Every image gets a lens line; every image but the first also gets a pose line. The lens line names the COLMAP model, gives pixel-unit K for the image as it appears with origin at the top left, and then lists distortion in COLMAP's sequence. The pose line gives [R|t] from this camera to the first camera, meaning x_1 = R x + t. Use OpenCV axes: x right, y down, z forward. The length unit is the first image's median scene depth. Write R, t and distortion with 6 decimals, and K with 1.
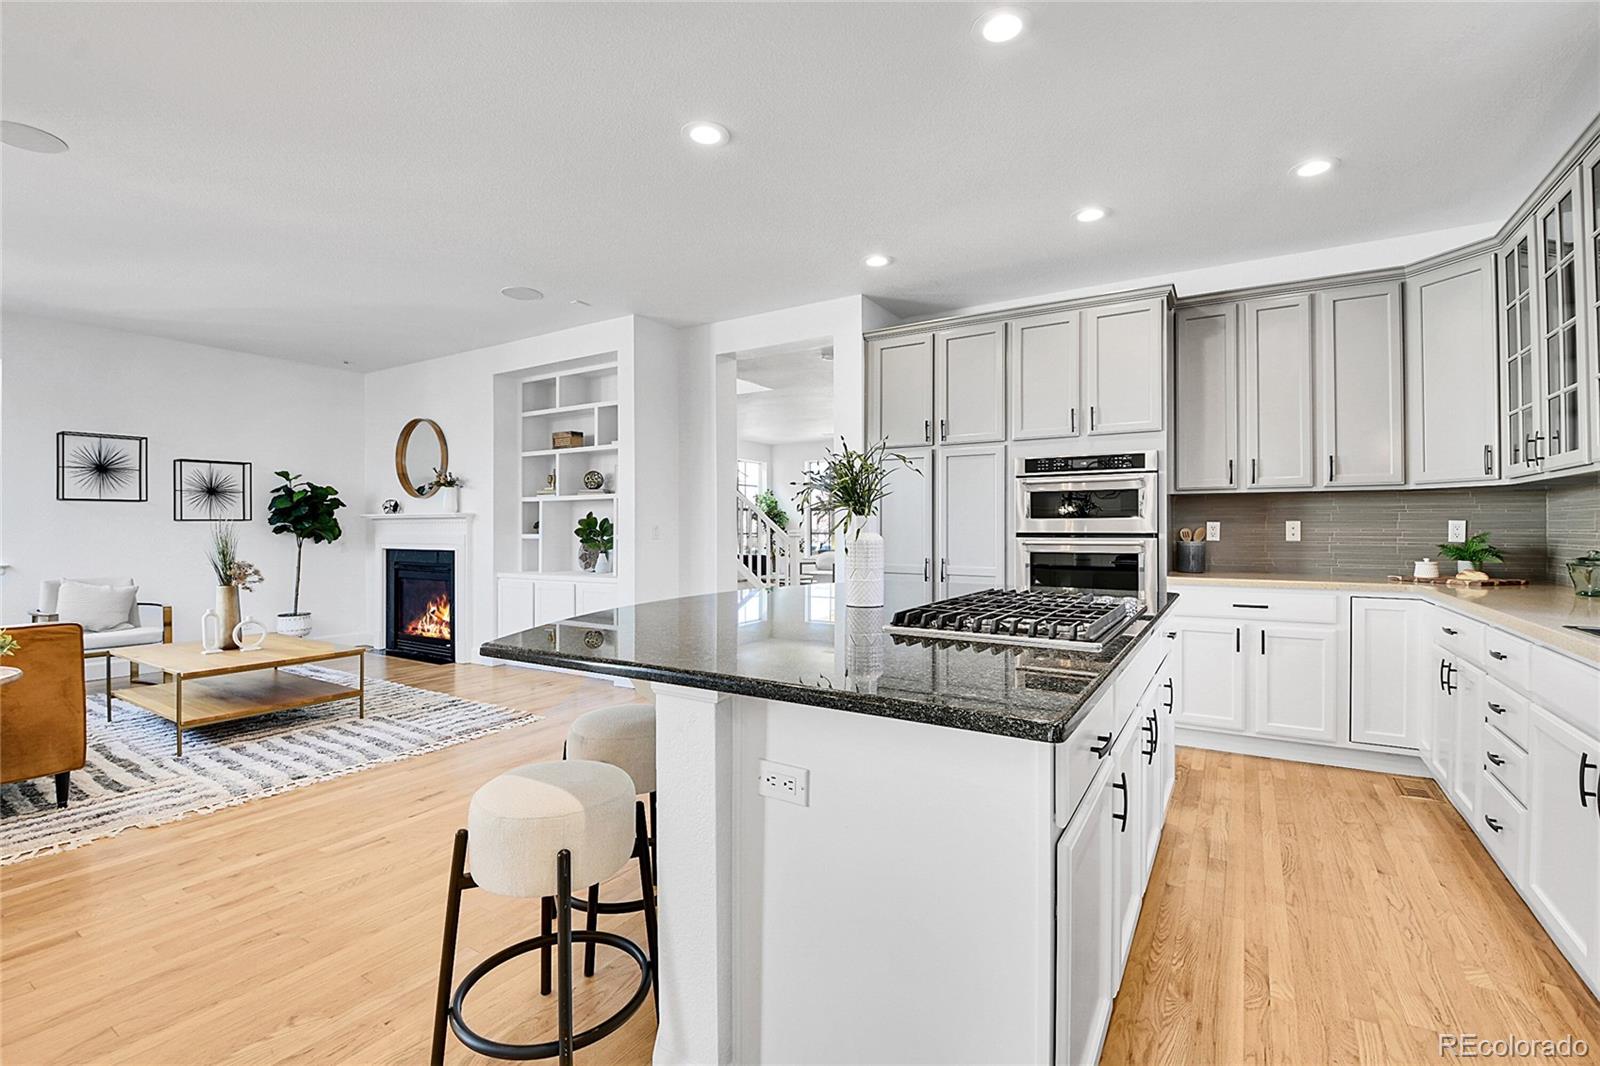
lens RADIAL K [[699.5, 0, 804.1], [0, 699.5, 524.2], [0, 0, 1]] dist [-0.018907, -0.000301]
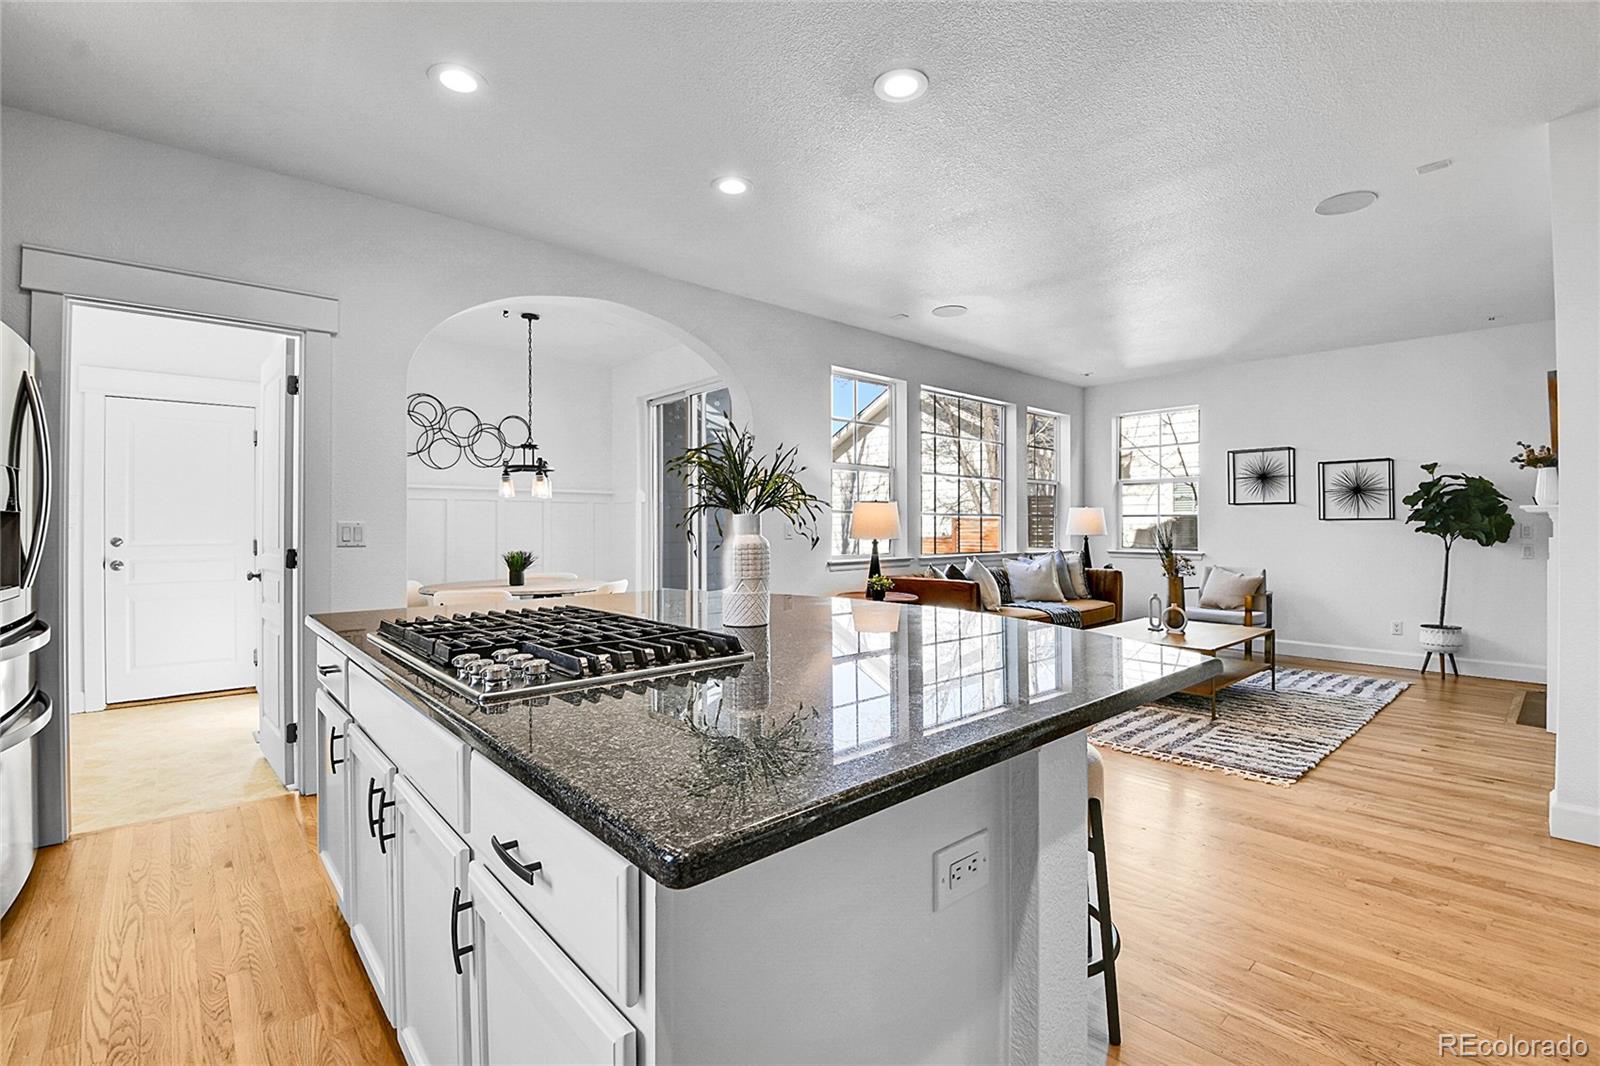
lens RADIAL K [[699.5, 0, 804.5], [0, 699.5, 526.7], [0, 0, 1]] dist [-0.018907, -0.000301]
pose [[-0.272909, 0.003484, -0.962034, 0.357799], [0.002720, 0.999992, 0.002850, -0.000129], [0.962036, -0.001839, -0.272916, 0.541333]]
